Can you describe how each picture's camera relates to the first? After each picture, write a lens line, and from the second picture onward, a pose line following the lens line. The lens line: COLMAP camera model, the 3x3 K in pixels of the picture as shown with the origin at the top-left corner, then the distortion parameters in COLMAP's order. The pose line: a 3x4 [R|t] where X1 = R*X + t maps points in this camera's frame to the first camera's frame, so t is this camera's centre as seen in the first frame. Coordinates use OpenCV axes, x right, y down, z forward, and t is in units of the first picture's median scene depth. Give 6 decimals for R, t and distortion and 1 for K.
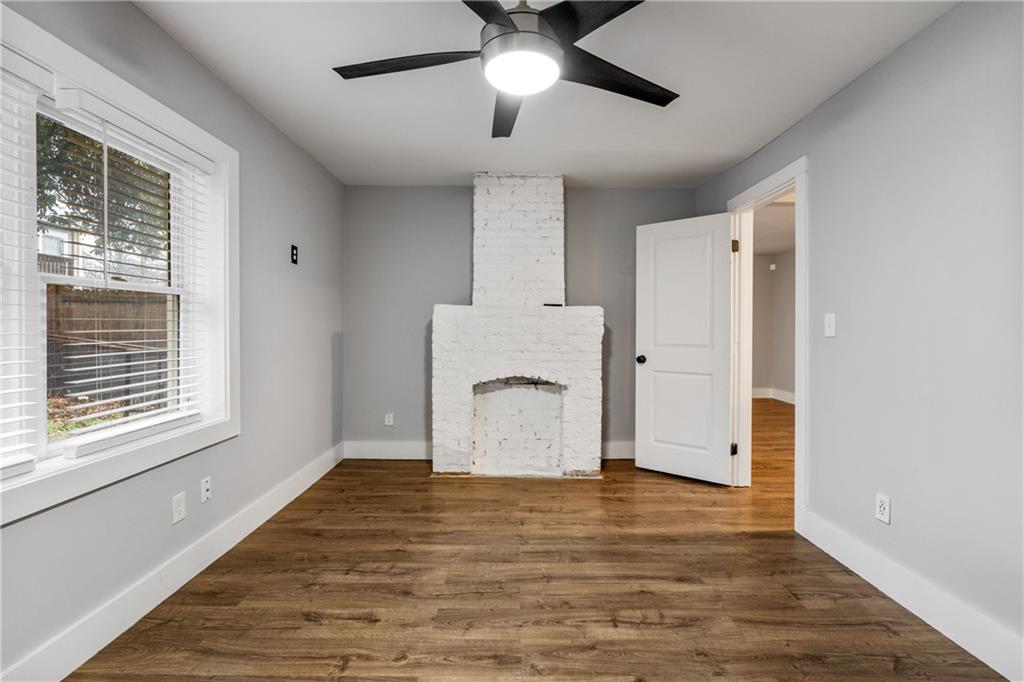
lens RADIAL K [[475.2, 0, 507.0], [0, 475.2, 335.0], [0, 0, 1]] dist [0.001836, -0.000346]
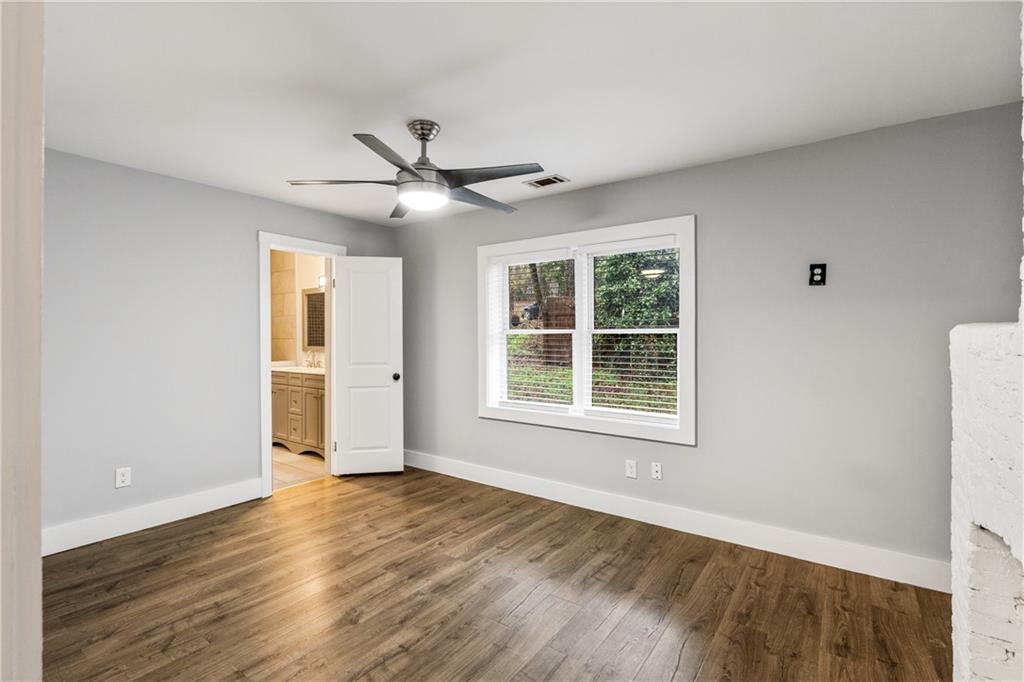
lens RADIAL K [[475.2, 0, 509.8], [0, 475.2, 333.9], [0, 0, 1]] dist [0.001836, -0.000346]
pose [[-0.589881, -0.009873, -0.807430, 0.932077], [-0.013857, 0.999902, -0.002103, -0.089835], [0.807371, 0.009948, -0.589960, 1.778048]]
